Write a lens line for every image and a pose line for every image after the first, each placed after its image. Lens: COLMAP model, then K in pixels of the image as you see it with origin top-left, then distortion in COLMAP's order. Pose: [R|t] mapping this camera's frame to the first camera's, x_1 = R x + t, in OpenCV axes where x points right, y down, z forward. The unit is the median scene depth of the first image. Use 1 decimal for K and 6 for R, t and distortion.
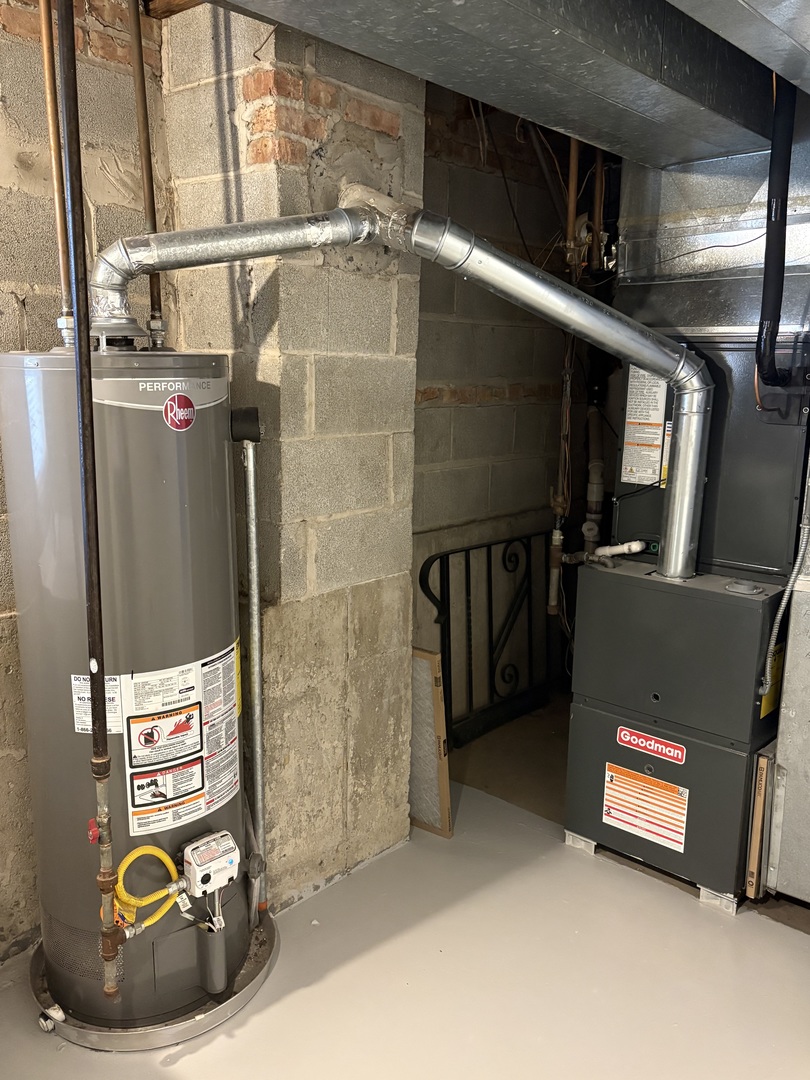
lens RADIAL K [[901.1, 0, 404.5], [0, 901.1, 539.1], [0, 0, 1]] dist [0.018357, 0.007840]
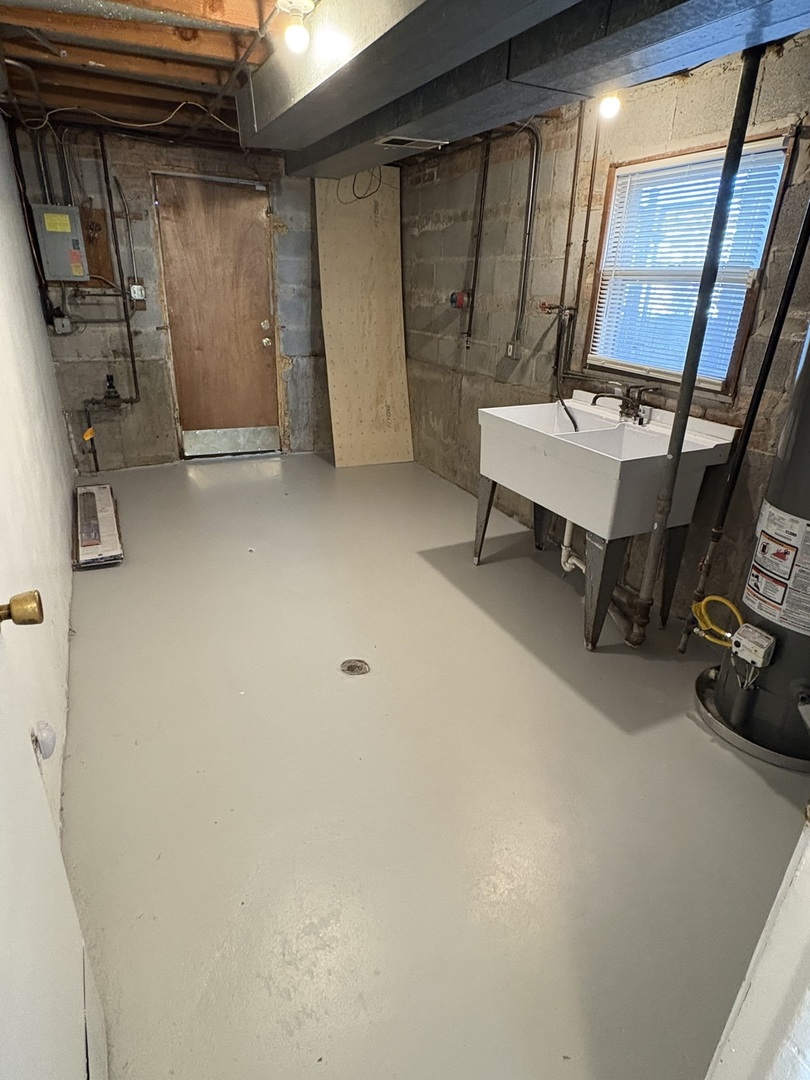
lens RADIAL K [[598.8, 0, 404.7], [0, 598.8, 540.0], [0, 0, 1]] dist [-0.001036, 0.000145]
pose [[-0.364851, 0.354271, -0.861032, 0.833046], [-0.208712, 0.870126, 0.446452, -0.127844], [0.907372, 0.342596, -0.243526, 0.671670]]
